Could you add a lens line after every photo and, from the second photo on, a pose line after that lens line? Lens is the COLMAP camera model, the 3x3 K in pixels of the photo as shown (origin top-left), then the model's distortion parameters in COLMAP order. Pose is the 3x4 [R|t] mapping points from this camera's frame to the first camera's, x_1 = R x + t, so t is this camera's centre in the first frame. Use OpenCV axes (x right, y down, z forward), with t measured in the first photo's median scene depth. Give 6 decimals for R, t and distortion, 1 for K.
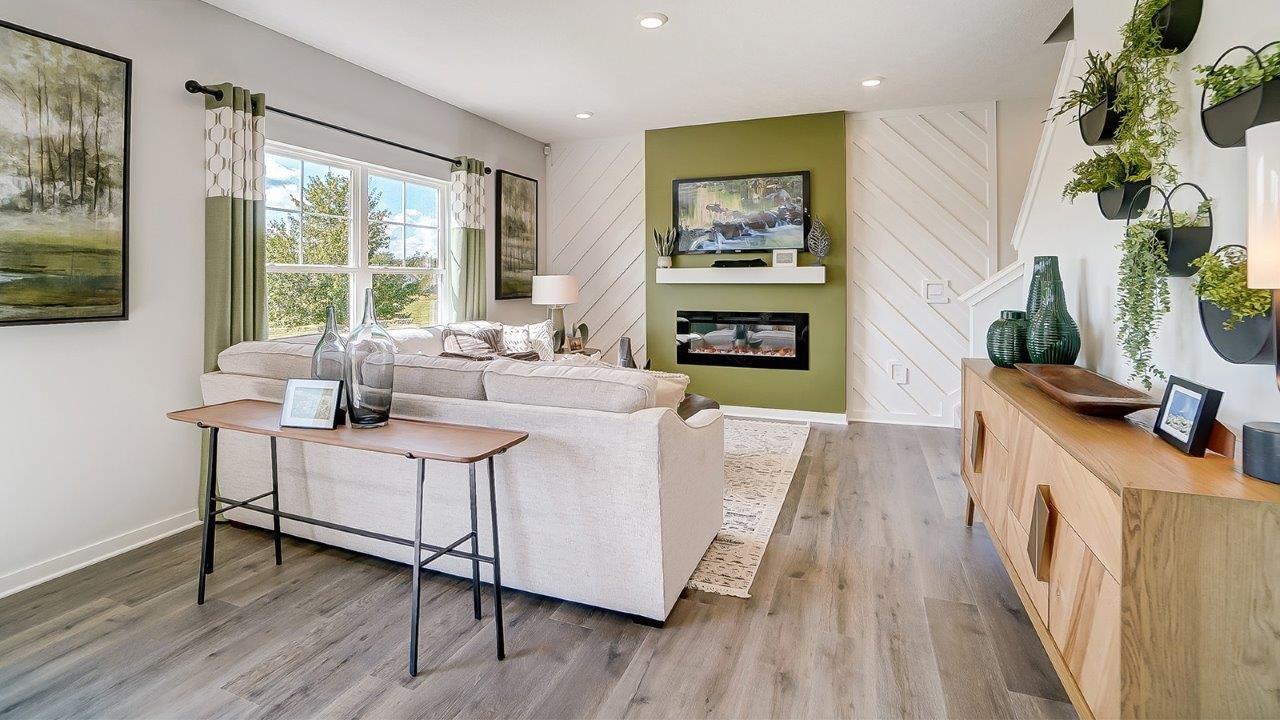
lens RADIAL K [[562.6, 0, 638.6], [0, 562.6, 276.6], [0, 0, 1]] dist [-0.012125, 0.000452]
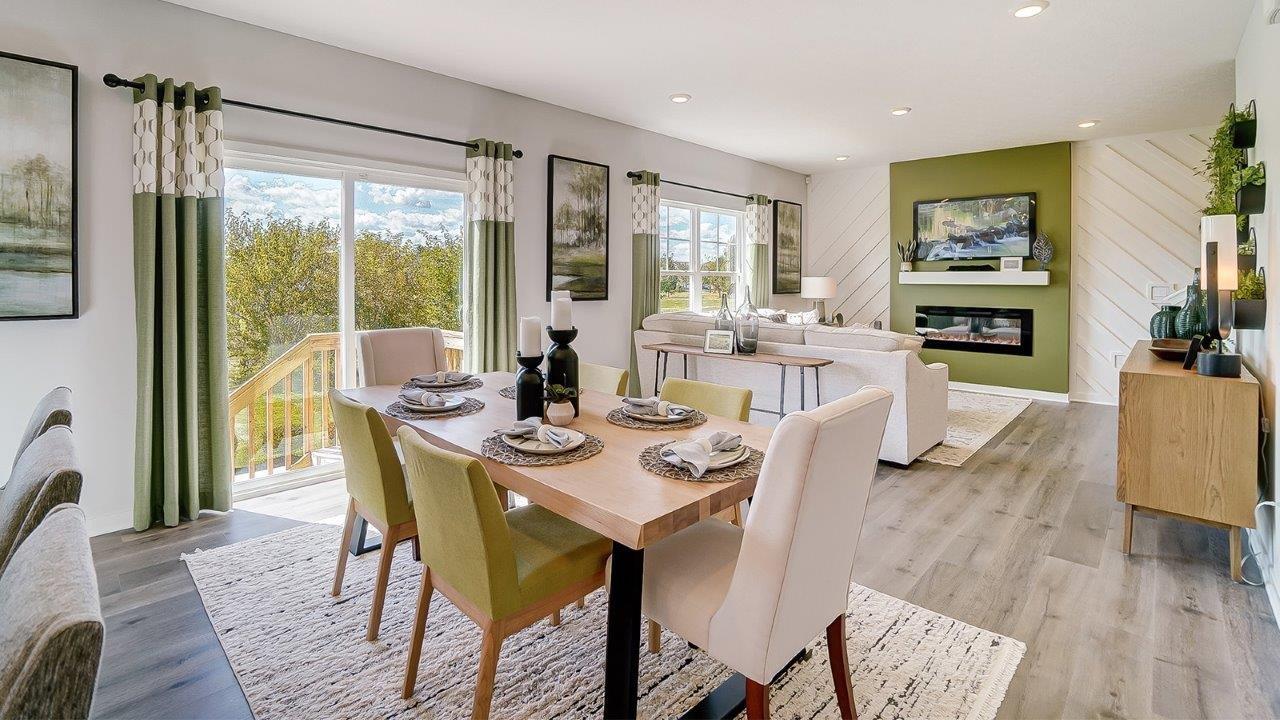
lens RADIAL K [[580.6, 0, 642.9], [0, 580.6, 288.4], [0, 0, 1]] dist [-0.032055, 0.000957]
pose [[0.931853, 0.012267, -0.362630, -0.036787], [-0.003831, 0.999705, 0.023974, -0.006651], [0.362817, -0.020951, 0.931625, -0.462070]]
